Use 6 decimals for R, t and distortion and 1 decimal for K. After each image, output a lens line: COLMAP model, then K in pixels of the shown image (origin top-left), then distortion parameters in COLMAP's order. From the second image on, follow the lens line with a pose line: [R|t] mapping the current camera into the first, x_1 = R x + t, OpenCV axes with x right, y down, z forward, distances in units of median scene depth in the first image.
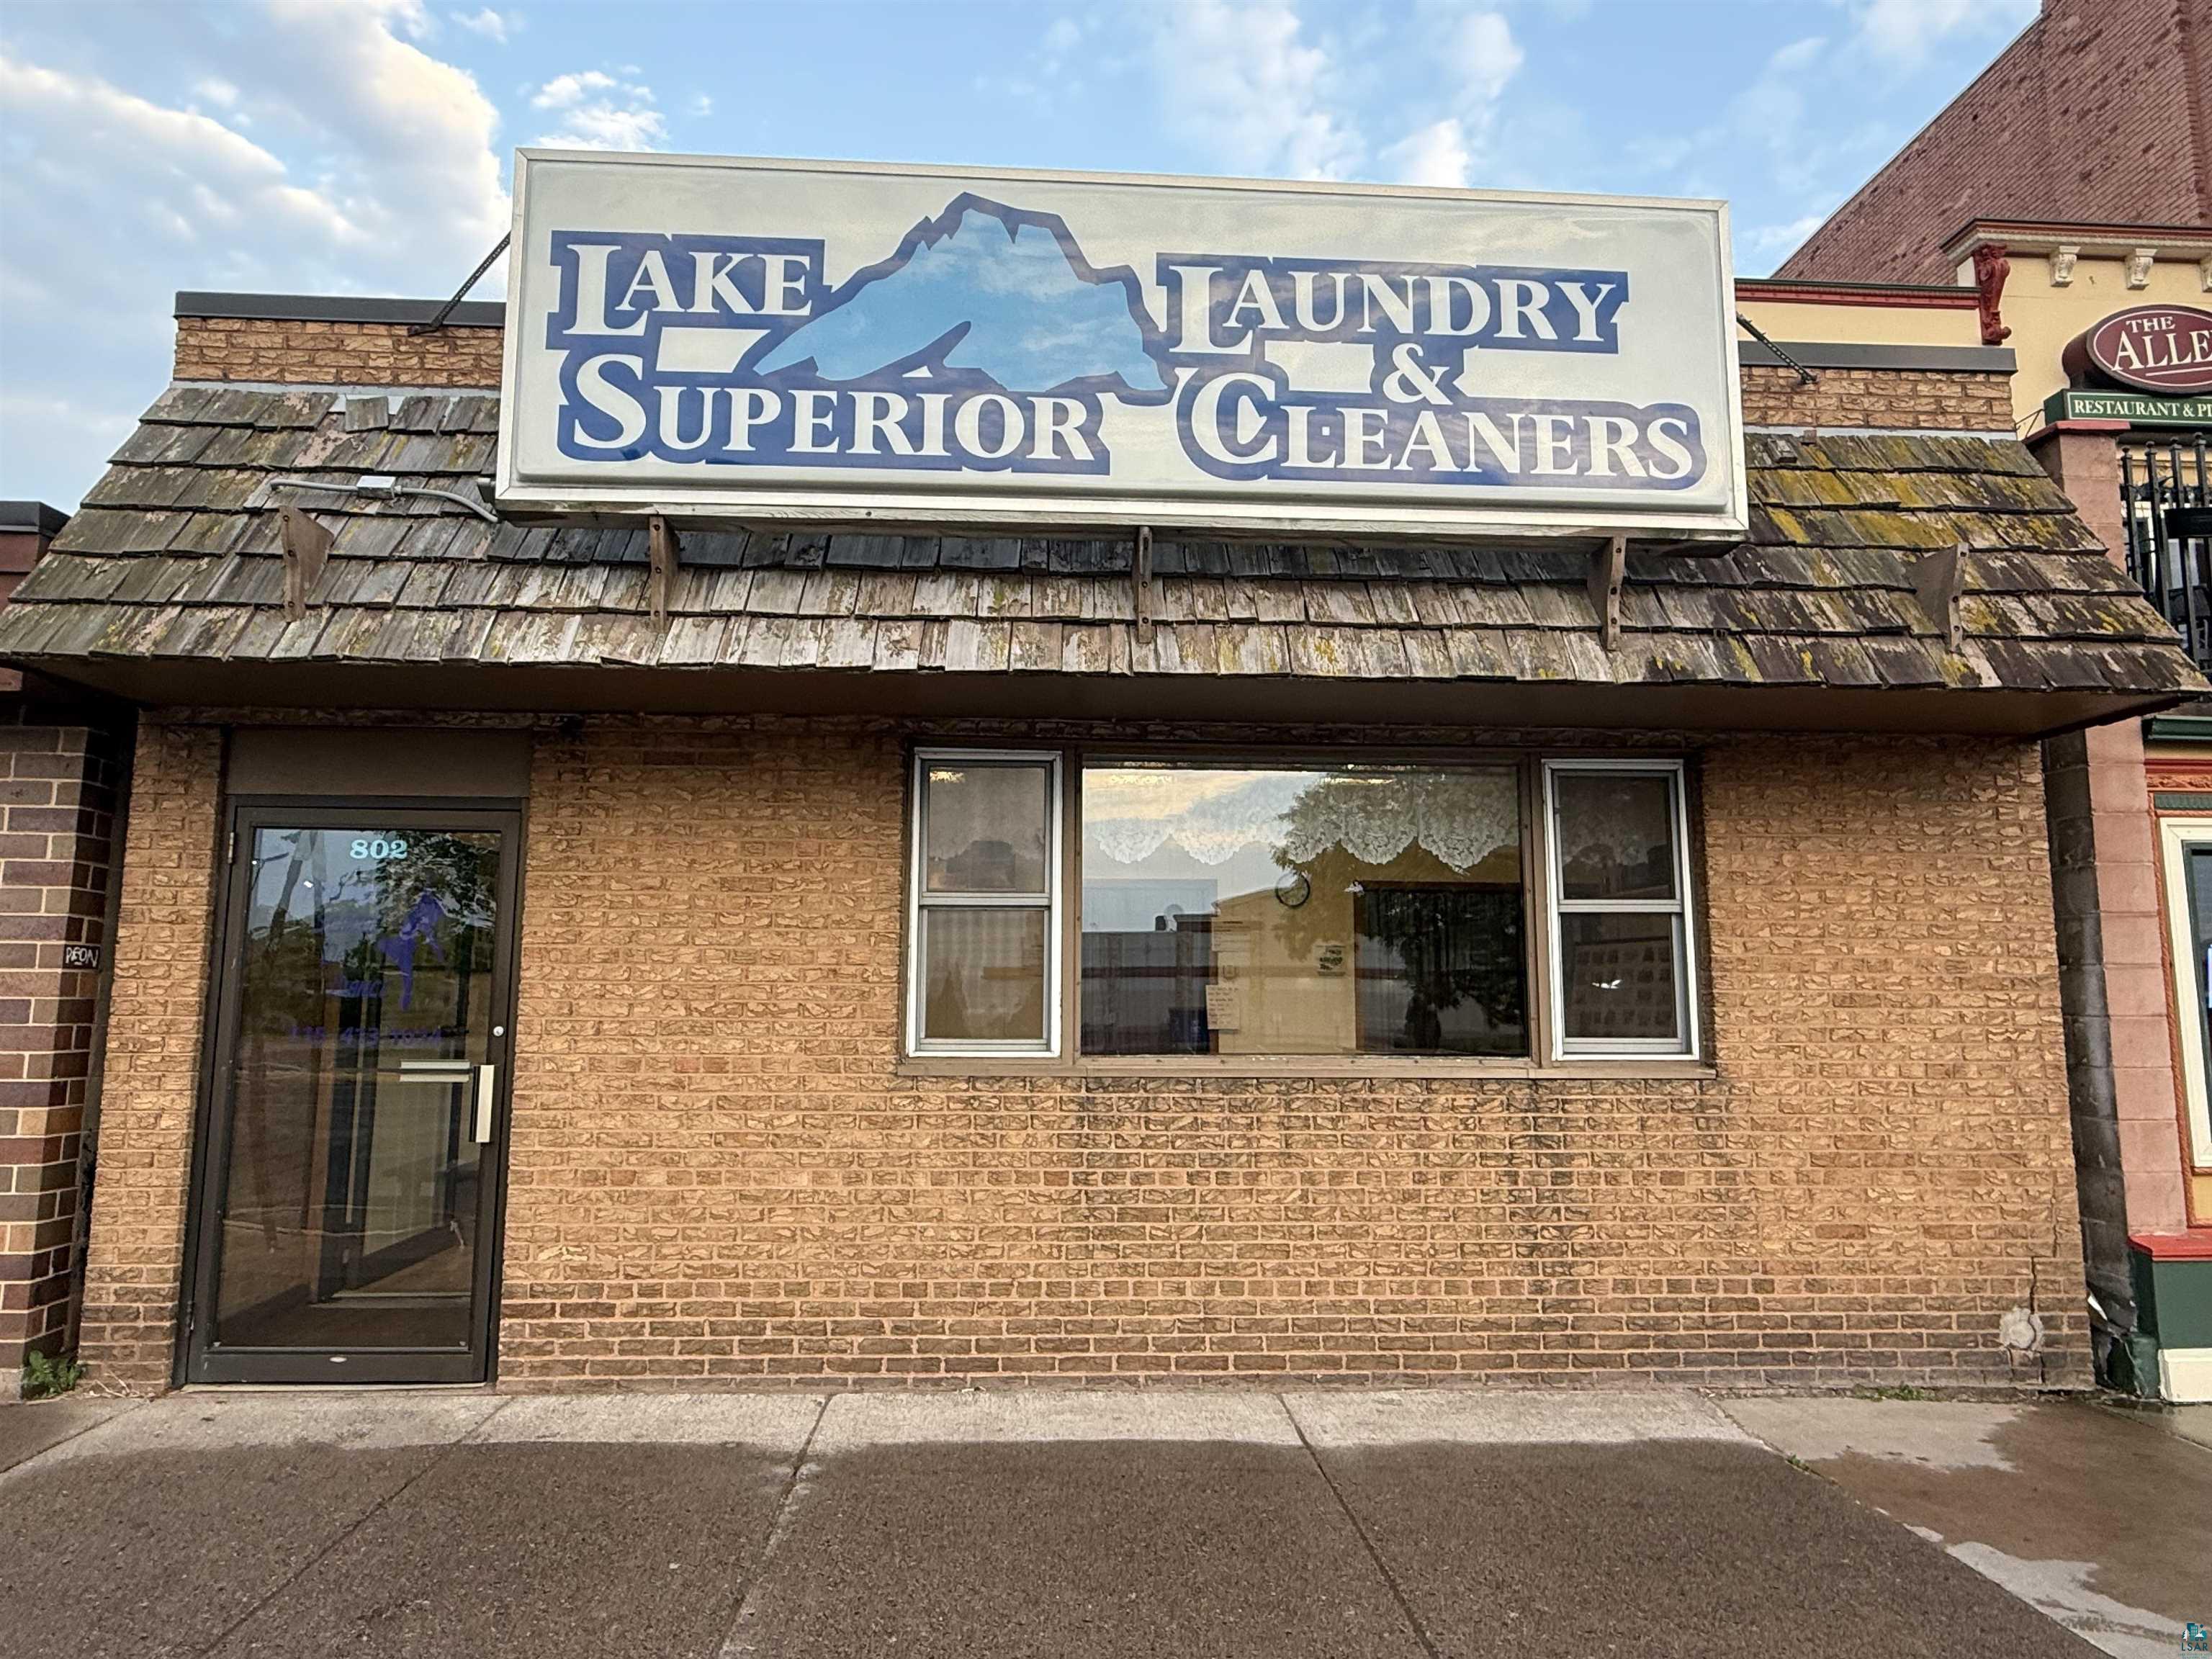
lens RADIAL K [[1374.2, 0, 1107.5], [0, 1374.2, 808.6], [0, 0, 1]] dist [0.003599, -0.002460]
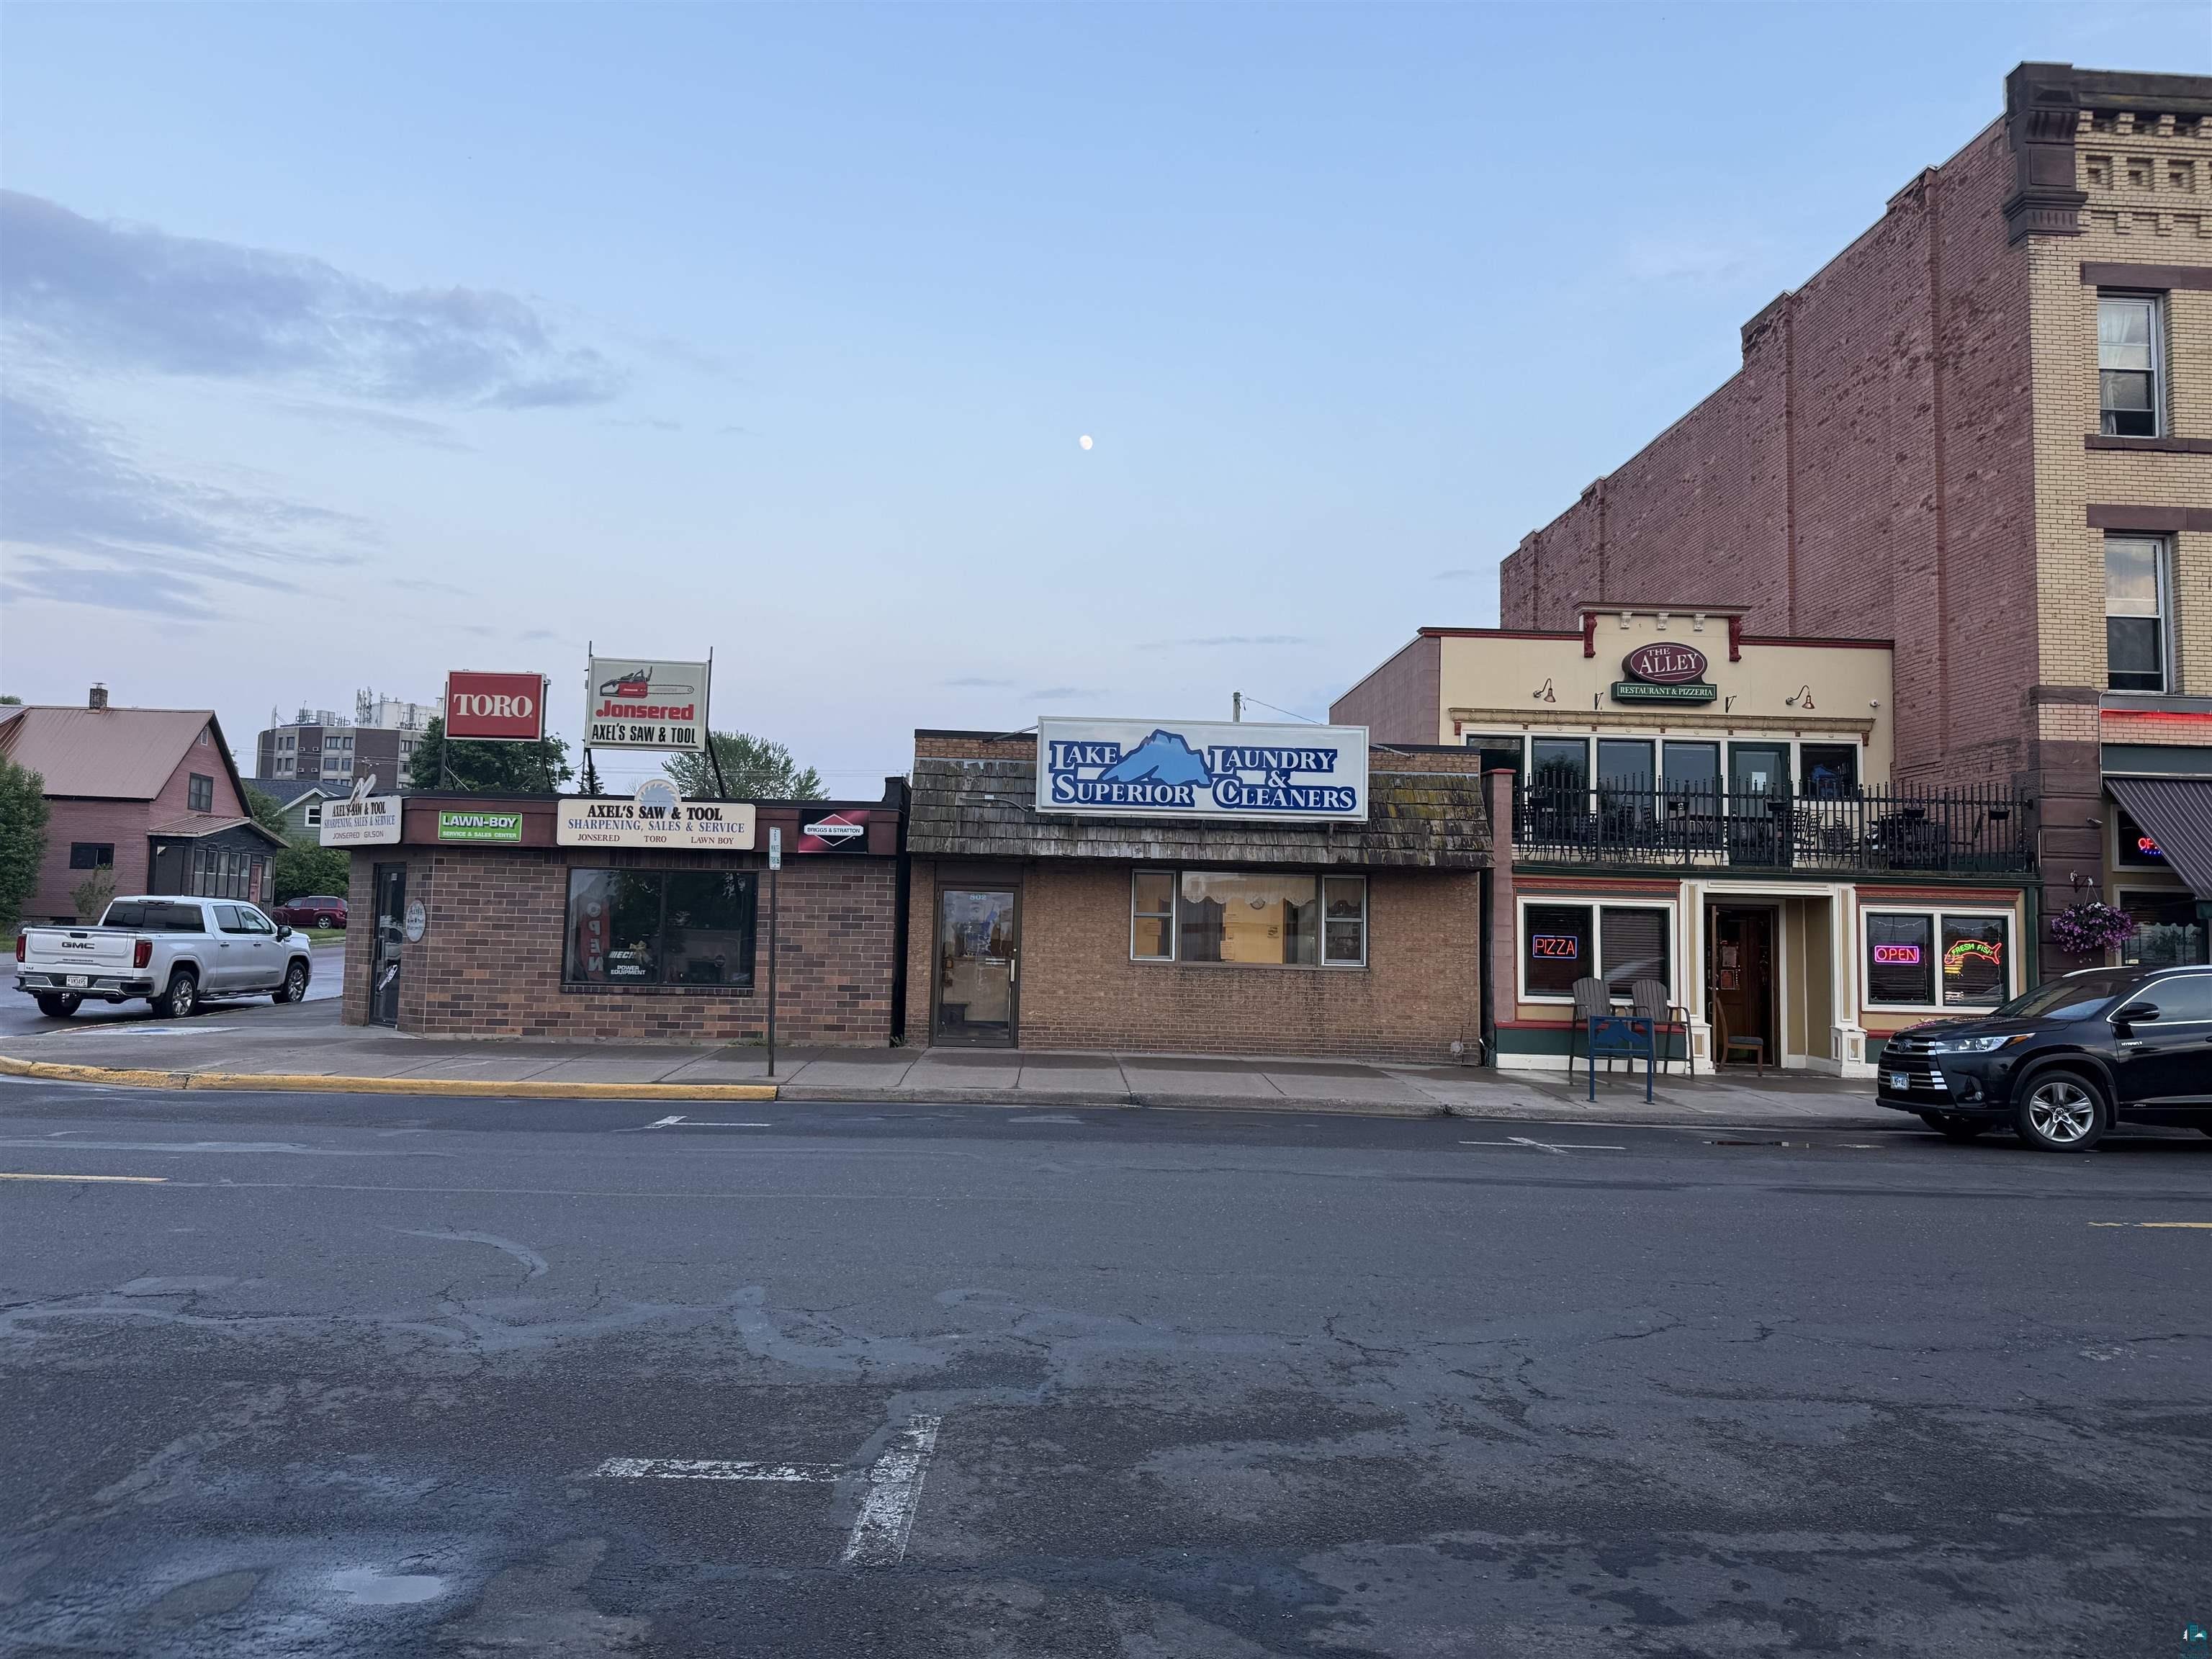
lens RADIAL K [[1595.8, 0, 1092.5], [0, 1595.8, 816.1], [0, 0, 1]] dist [0.107135, -0.000112]
pose [[0.999681, 0.017664, -0.018065, -0.185797], [-0.016734, 0.998587, 0.050435, -0.403338], [0.018930, -0.050117, 0.998564, -3.164898]]
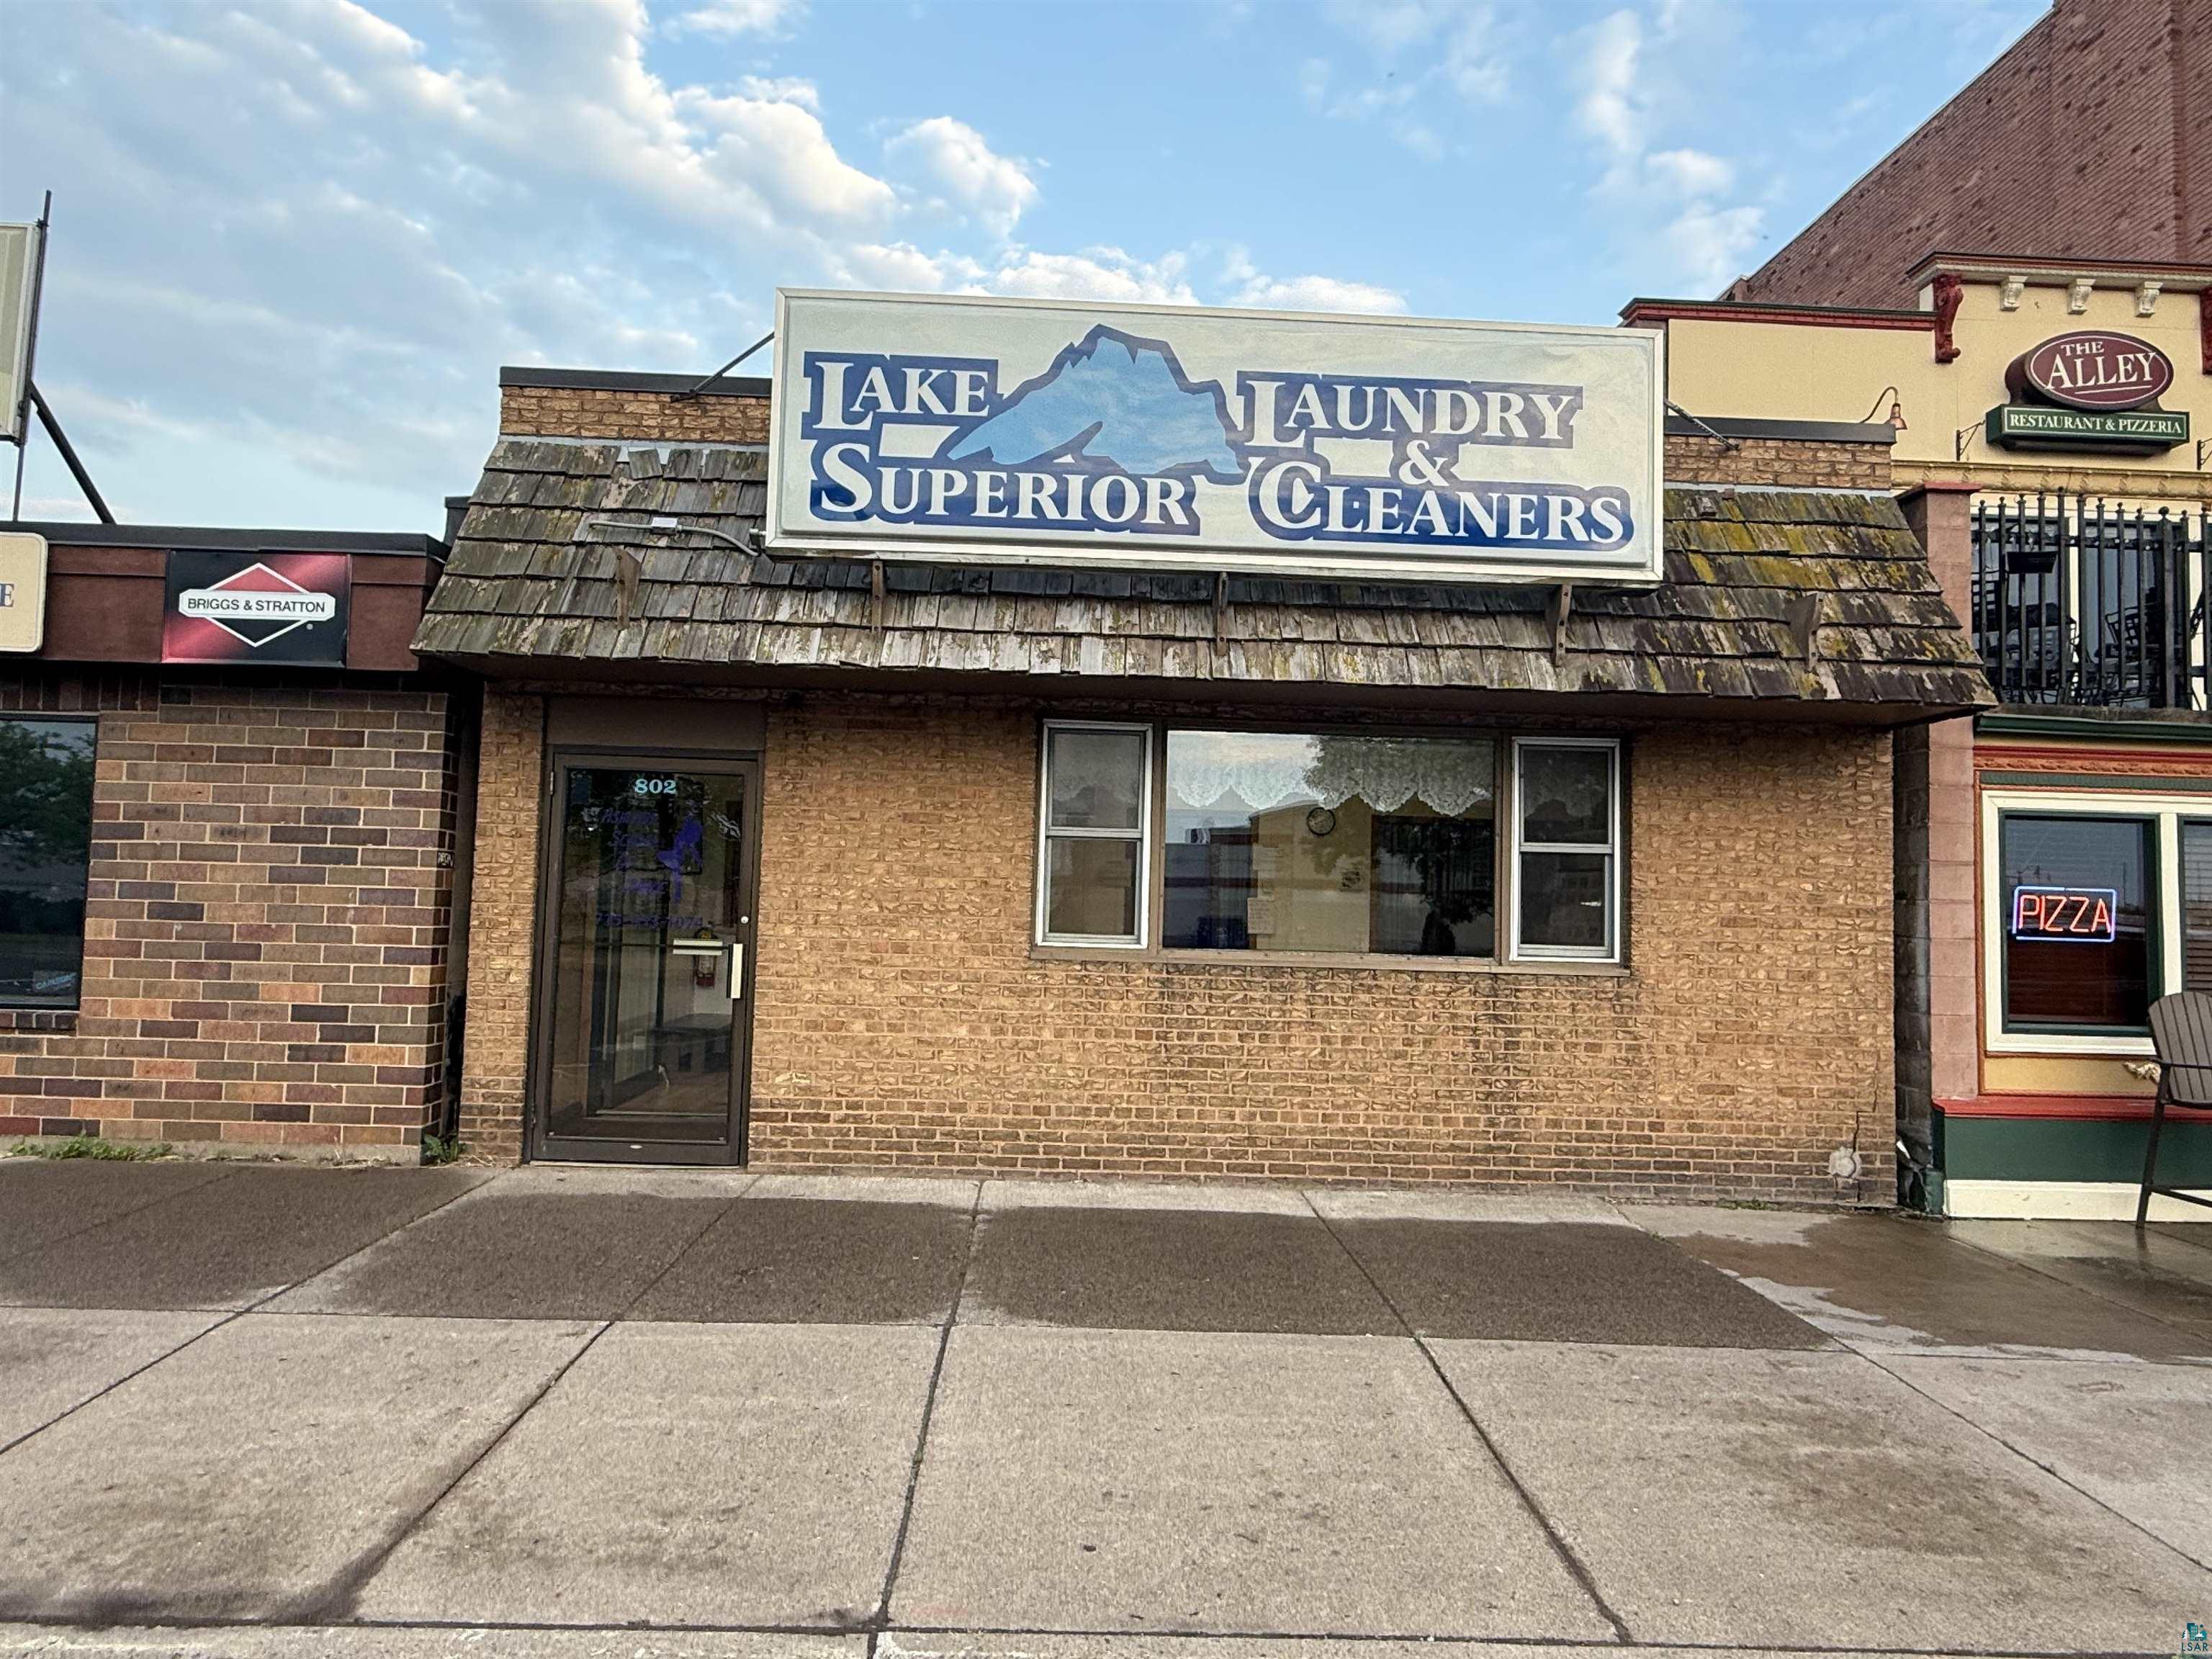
lens RADIAL K [[1374.2, 0, 1107.5], [0, 1374.2, 808.6], [0, 0, 1]] dist [0.003599, -0.002460]
pose [[0.999531, 0.022794, -0.020455, -0.053097], [-0.021358, 0.997466, 0.067864, -0.054374], [0.021950, -0.067396, 0.997485, -0.383957]]
